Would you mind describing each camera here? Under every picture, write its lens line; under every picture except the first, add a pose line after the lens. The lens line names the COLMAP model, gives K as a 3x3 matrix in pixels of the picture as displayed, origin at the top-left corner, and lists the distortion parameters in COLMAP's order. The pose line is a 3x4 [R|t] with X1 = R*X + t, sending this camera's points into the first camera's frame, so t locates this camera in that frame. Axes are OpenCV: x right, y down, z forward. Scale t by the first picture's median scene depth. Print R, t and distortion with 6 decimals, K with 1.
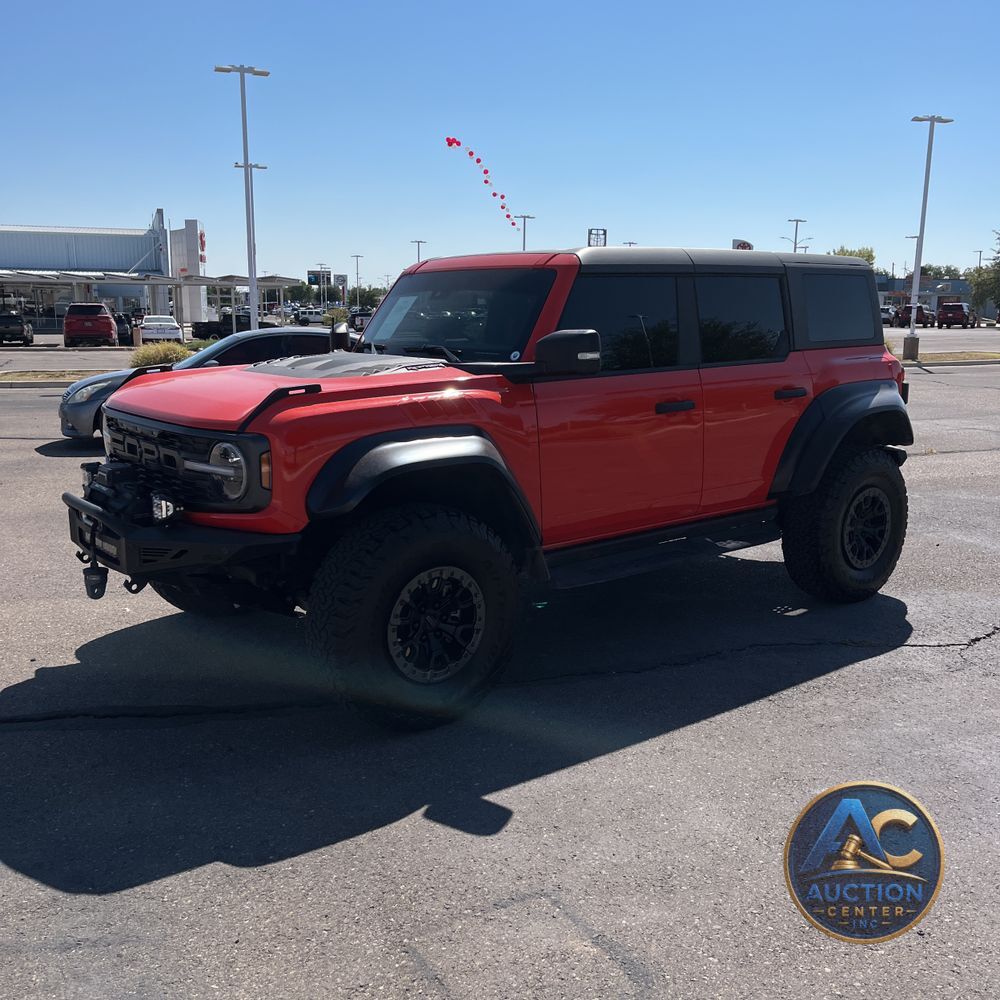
lens RADIAL K [[1022.8, 0, 505.7], [0, 1022.8, 499.6], [0, 0, 1]] dist [0.025984, 0.000000]
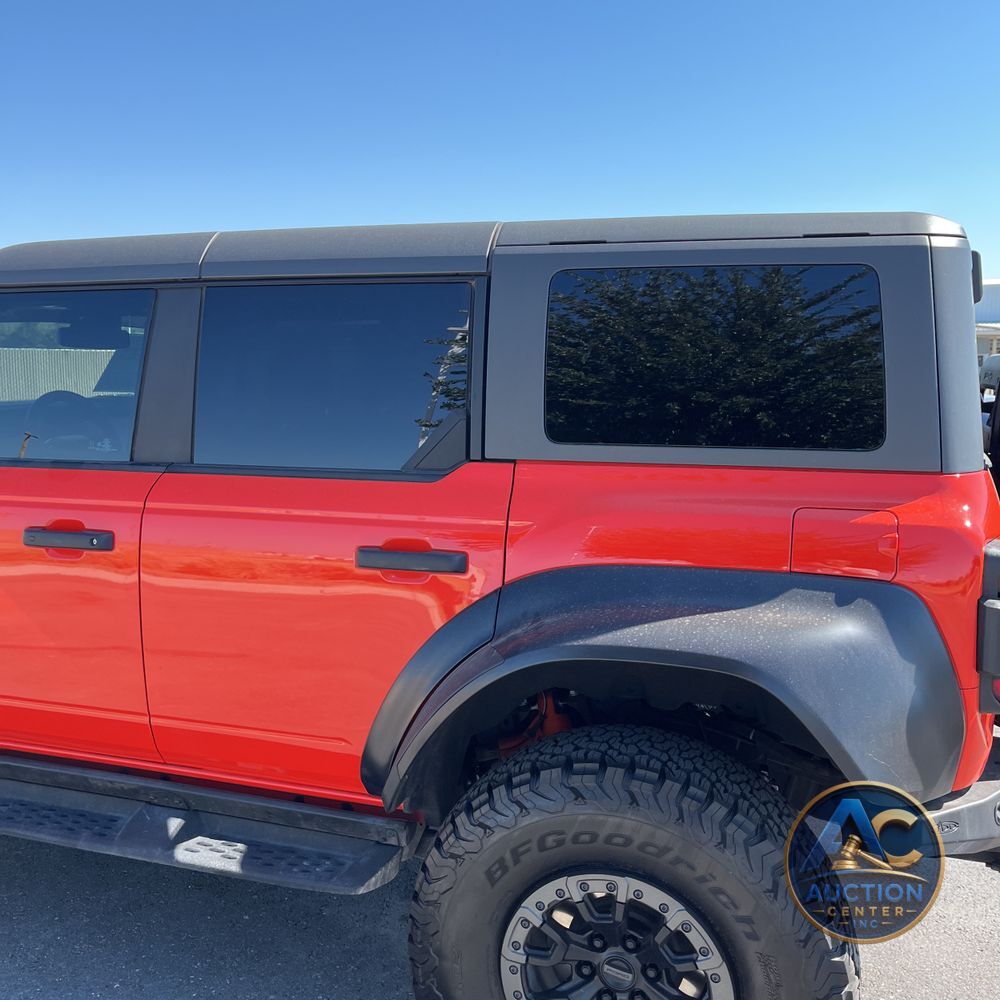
lens RADIAL K [[1022.8, 0, 489.0], [0, 1022.8, 516.5], [0, 0, 1]] dist [0.025984, 0.000000]
pose [[0.537512, 0.129691, -0.833223, 0.629665], [-0.172771, 0.984078, 0.041717, -0.142495], [0.825367, 0.121534, 0.551361, 0.792804]]
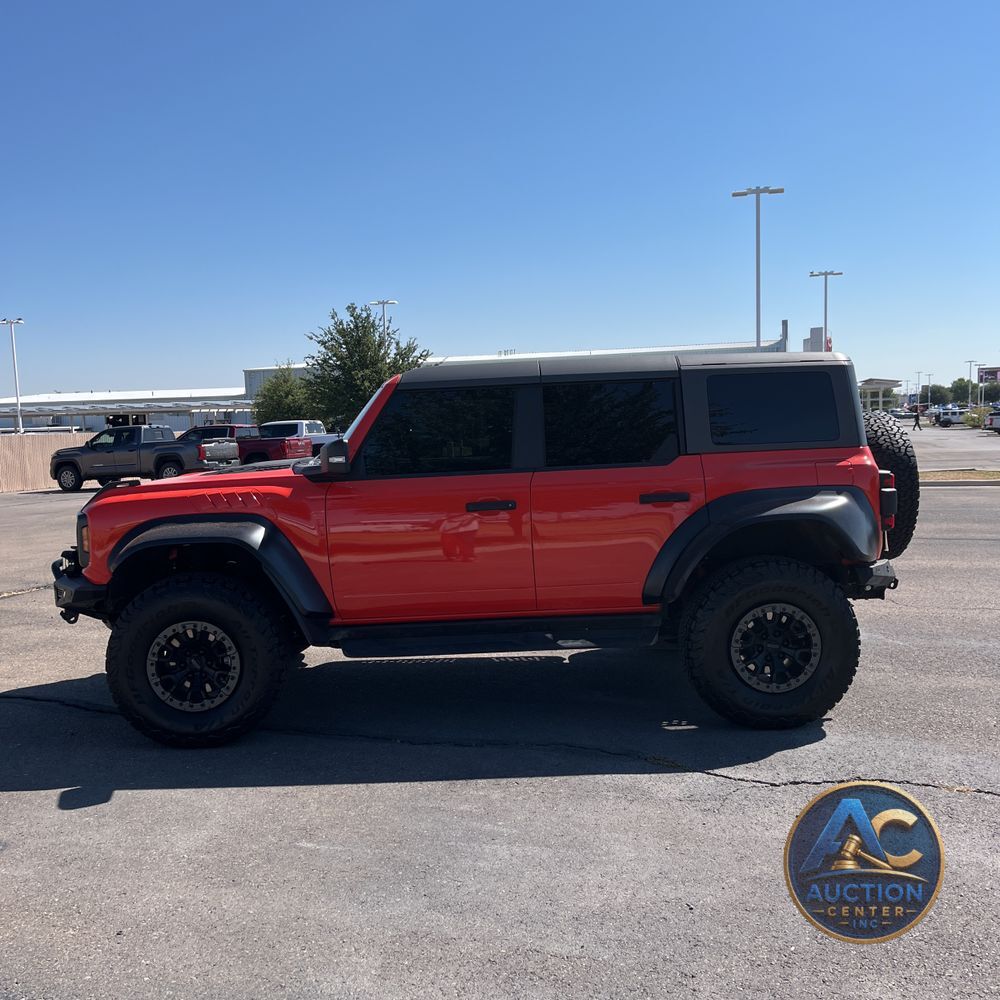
lens RADIAL K [[1022.8, 0, 493.4], [0, 1022.8, 516.1], [0, 0, 1]] dist [0.025984, 0.000000]
pose [[0.801640, 0.031953, -0.596952, 0.724969], [-0.081899, 0.995025, -0.056721, -0.017302], [0.592170, 0.094359, 0.800269, 0.123085]]
